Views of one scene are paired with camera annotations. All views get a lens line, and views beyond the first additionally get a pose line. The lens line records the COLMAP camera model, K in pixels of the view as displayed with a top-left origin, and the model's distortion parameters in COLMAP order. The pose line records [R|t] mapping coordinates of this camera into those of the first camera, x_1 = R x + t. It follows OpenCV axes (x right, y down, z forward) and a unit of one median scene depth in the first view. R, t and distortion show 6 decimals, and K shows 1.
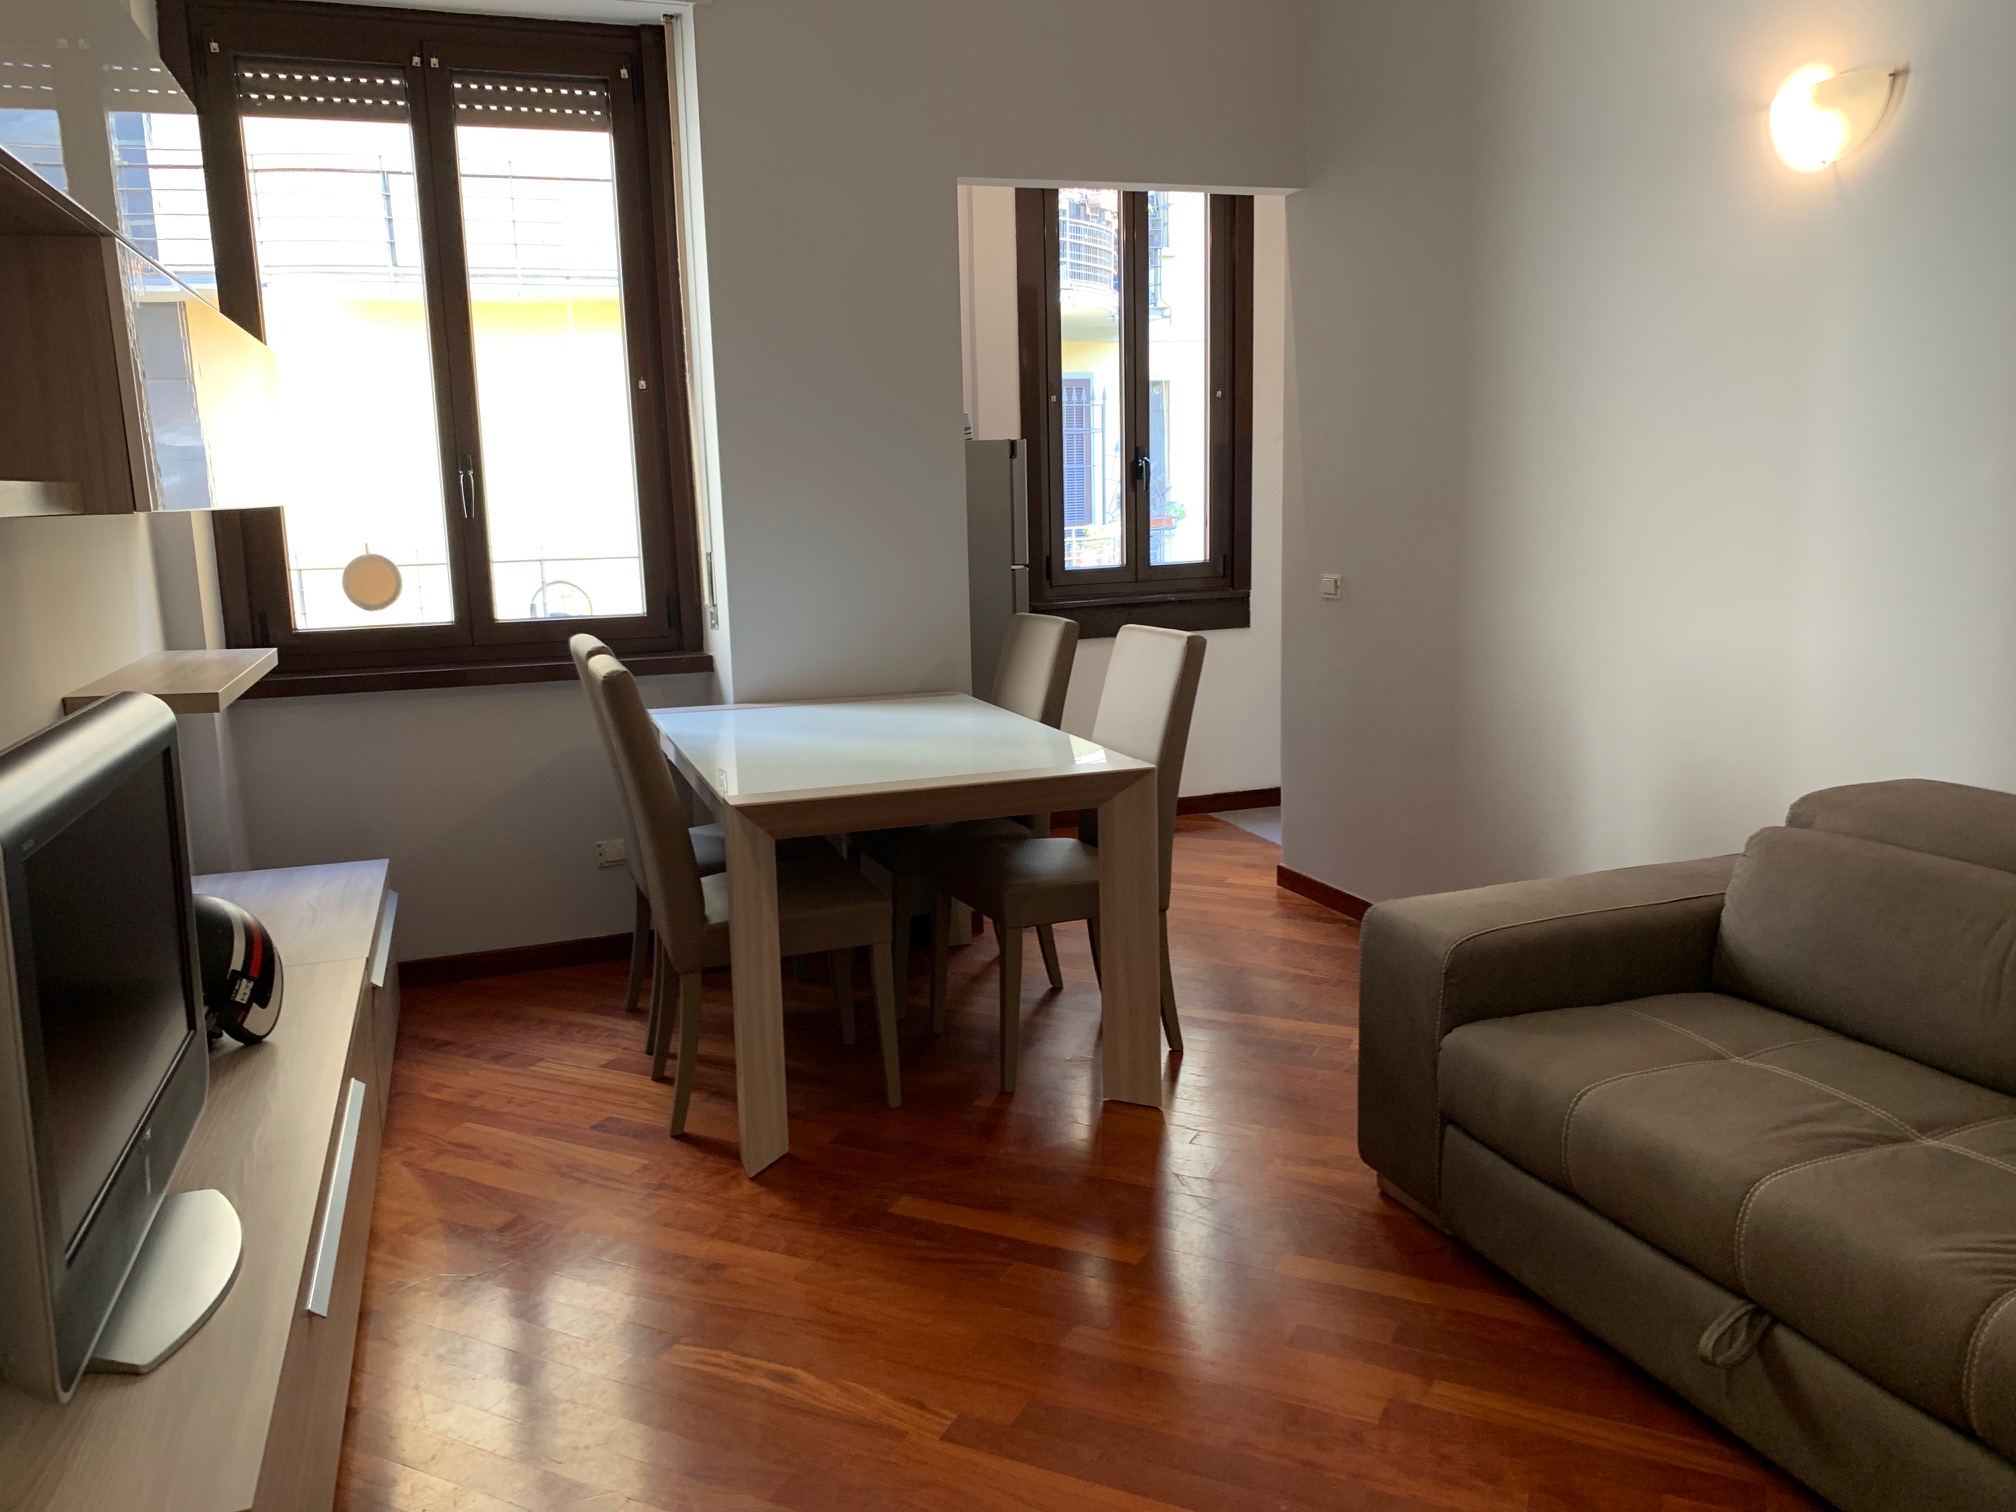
lens RADIAL K [[1522.8, 0, 988.7], [0, 1522.8, 744.1], [0, 0, 1]] dist [0.042314, -0.057527]
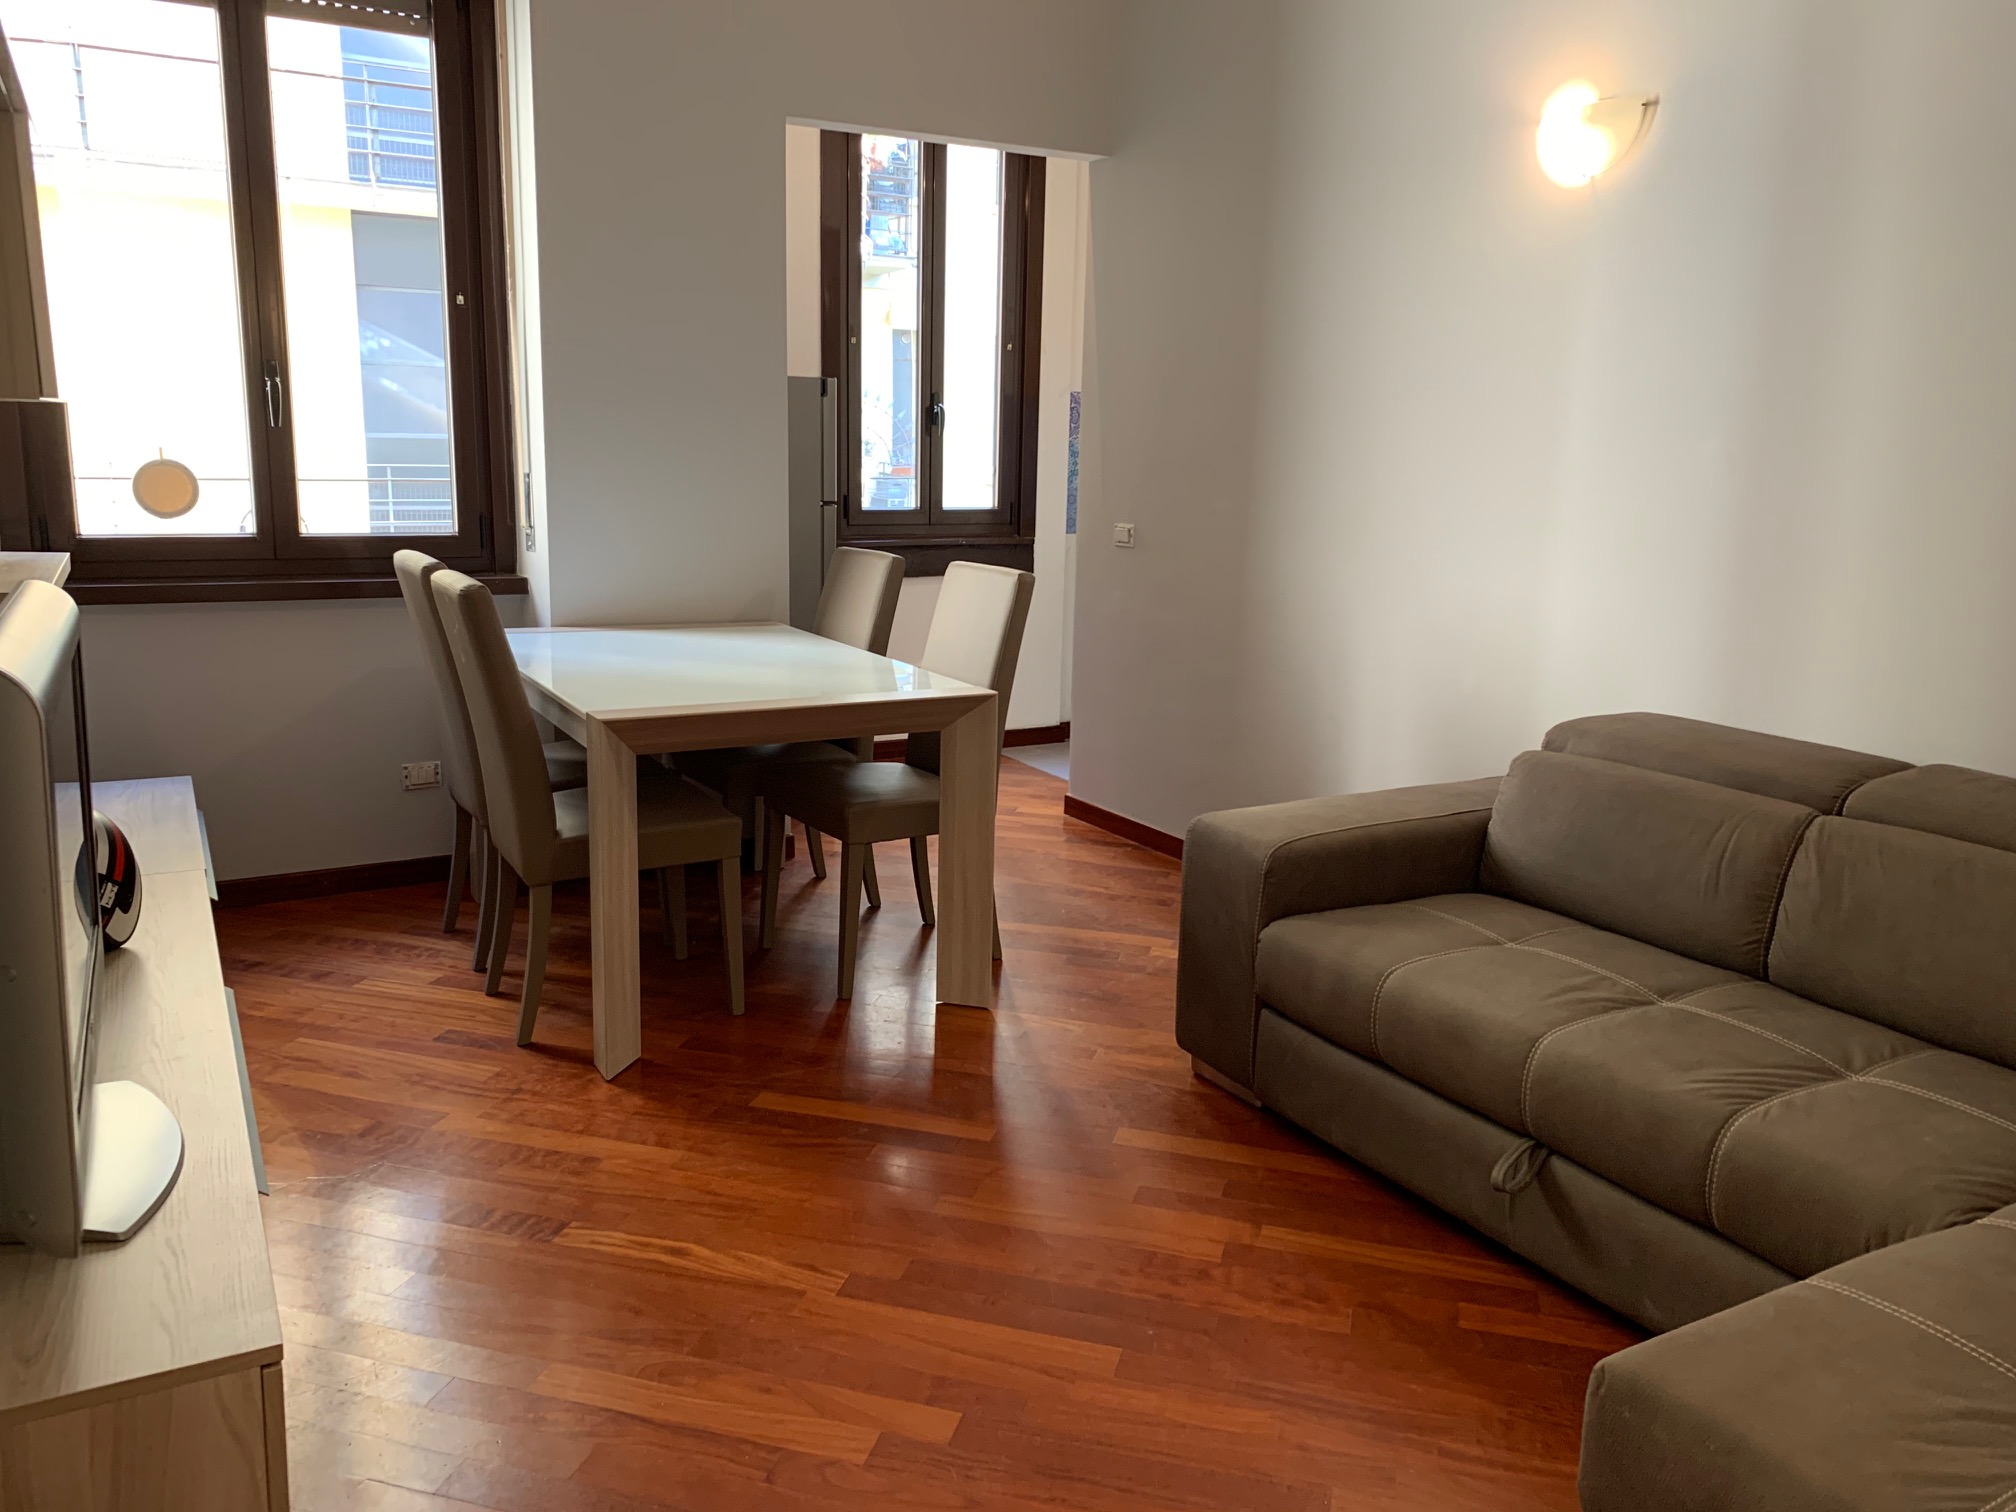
lens RADIAL K [[1522.8, 0, 994.7], [0, 1522.8, 733.6], [0, 0, 1]] dist [0.042314, -0.057527]
pose [[0.982703, 0.014967, 0.184583, -0.090949], [-0.019879, 0.999495, 0.024788, 0.017840], [-0.184119, -0.028029, 0.982504, -0.056276]]
